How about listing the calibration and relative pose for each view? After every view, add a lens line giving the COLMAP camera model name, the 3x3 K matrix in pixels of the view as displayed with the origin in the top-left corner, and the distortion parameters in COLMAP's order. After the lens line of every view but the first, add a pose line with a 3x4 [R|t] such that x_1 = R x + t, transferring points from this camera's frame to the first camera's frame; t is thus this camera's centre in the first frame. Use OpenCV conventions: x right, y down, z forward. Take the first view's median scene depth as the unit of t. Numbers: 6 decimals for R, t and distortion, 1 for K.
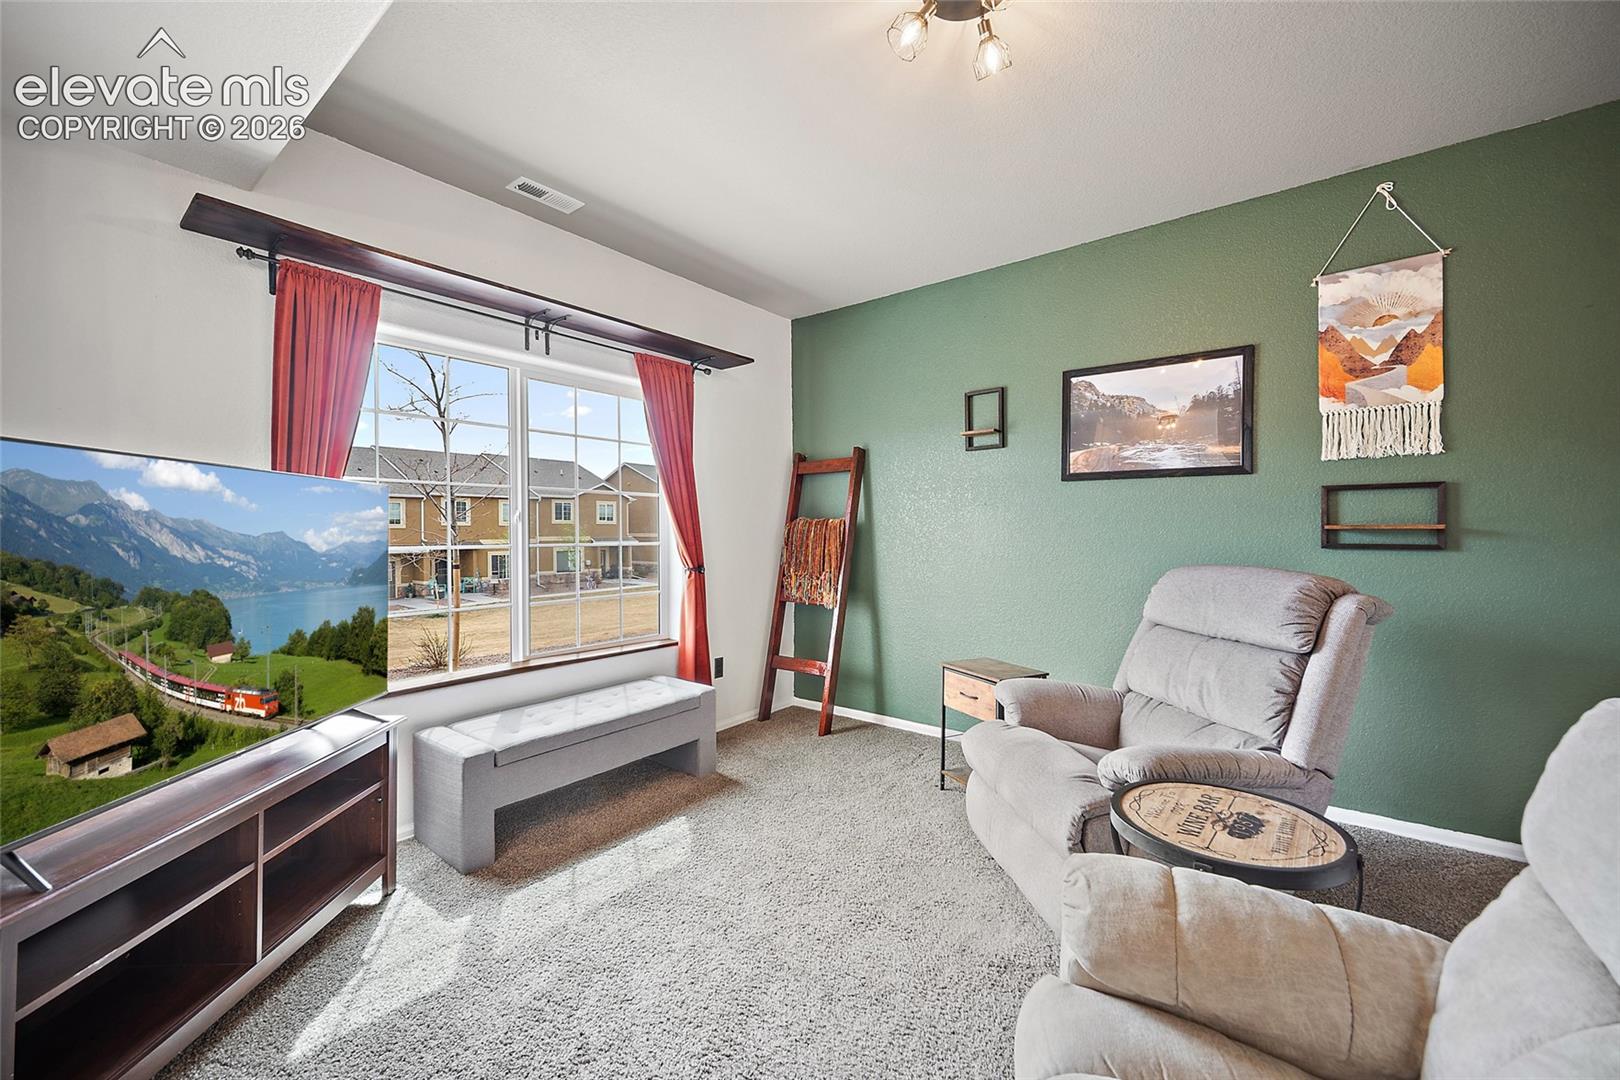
lens RADIAL K [[639.0, 0, 803.8], [0, 639.0, 539.1], [0, 0, 1]] dist [-0.000083, -0.000010]
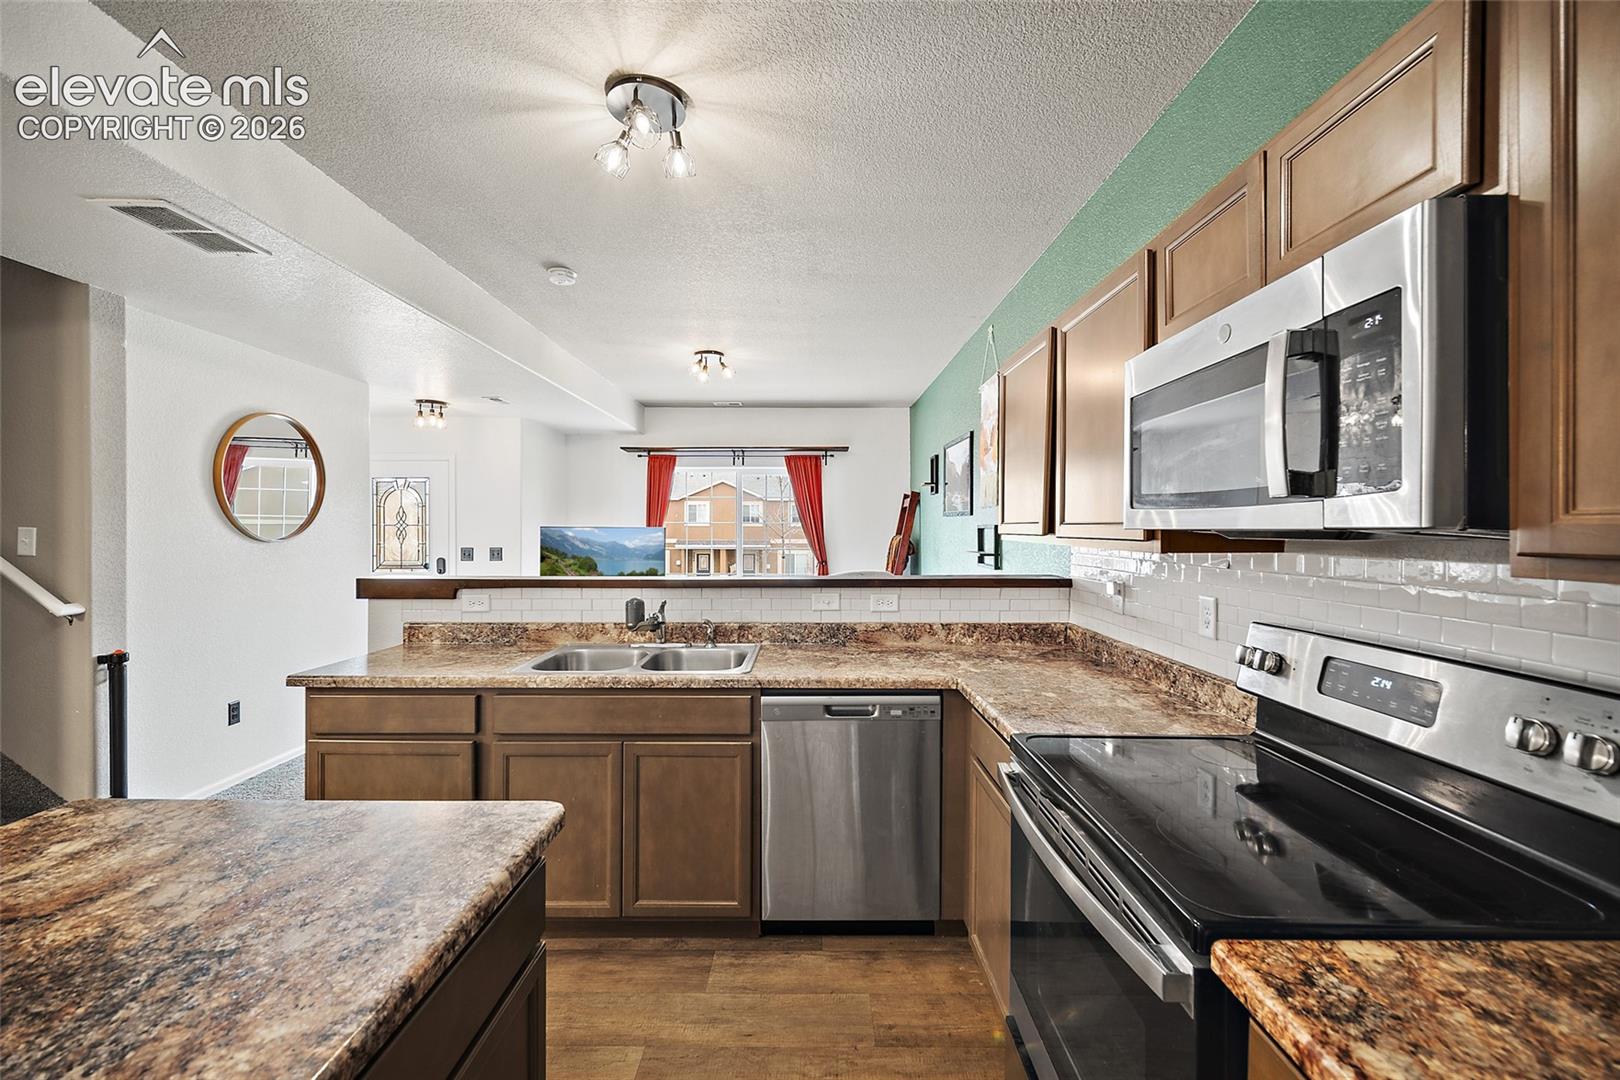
lens RADIAL K [[639.0, 0, 816.5], [0, 639.0, 526.6], [0, 0, 1]] dist [-0.000083, -0.000010]
pose [[0.629602, 0.001116, -0.776917, 2.254893], [-0.012928, 0.999876, -0.009041, -0.078711], [0.776810, 0.015736, 0.629538, -0.333694]]
